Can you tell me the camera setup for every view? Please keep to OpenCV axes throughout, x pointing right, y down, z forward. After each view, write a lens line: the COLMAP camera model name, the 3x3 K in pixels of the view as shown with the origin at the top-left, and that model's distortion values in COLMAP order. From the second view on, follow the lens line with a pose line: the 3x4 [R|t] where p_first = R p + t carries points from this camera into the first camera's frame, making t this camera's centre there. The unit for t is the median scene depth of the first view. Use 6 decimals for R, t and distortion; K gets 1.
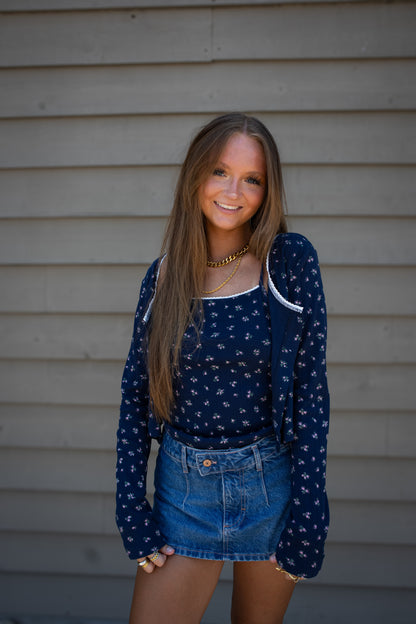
lens RADIAL K [[610.6, 0, 198.5], [0, 610.6, 321.4], [0, 0, 1]] dist [-0.089507, 0.162235]
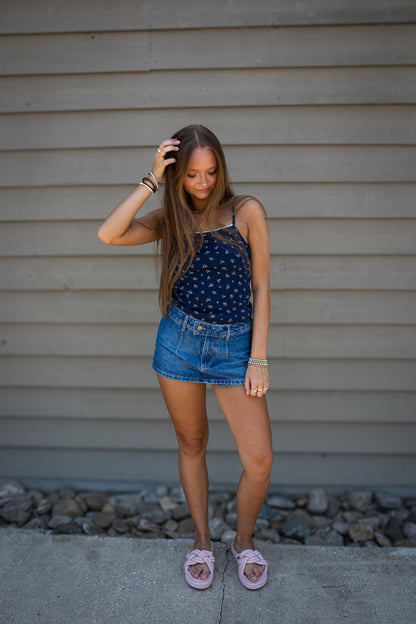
lens RADIAL K [[548.6, 0, 201.1], [0, 548.6, 312.2], [0, 0, 1]] dist [-0.069726, 0.109380]
pose [[0.999911, -0.010027, 0.008808, 0.118425], [0.009606, 0.998870, 0.046544, 0.062110], [-0.009265, -0.046455, 0.998877, -0.258281]]
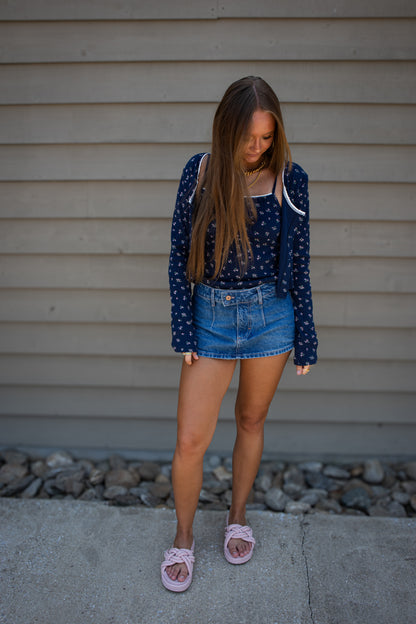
lens RADIAL K [[548.6, 0, 201.1], [0, 548.6, 312.2], [0, 0, 1]] dist [-0.069726, 0.109380]
pose [[0.999406, -0.003073, 0.034331, -0.052712], [-0.000829, 0.993588, 0.113060, 0.056407], [-0.034458, -0.113021, 0.992995, -0.206844]]
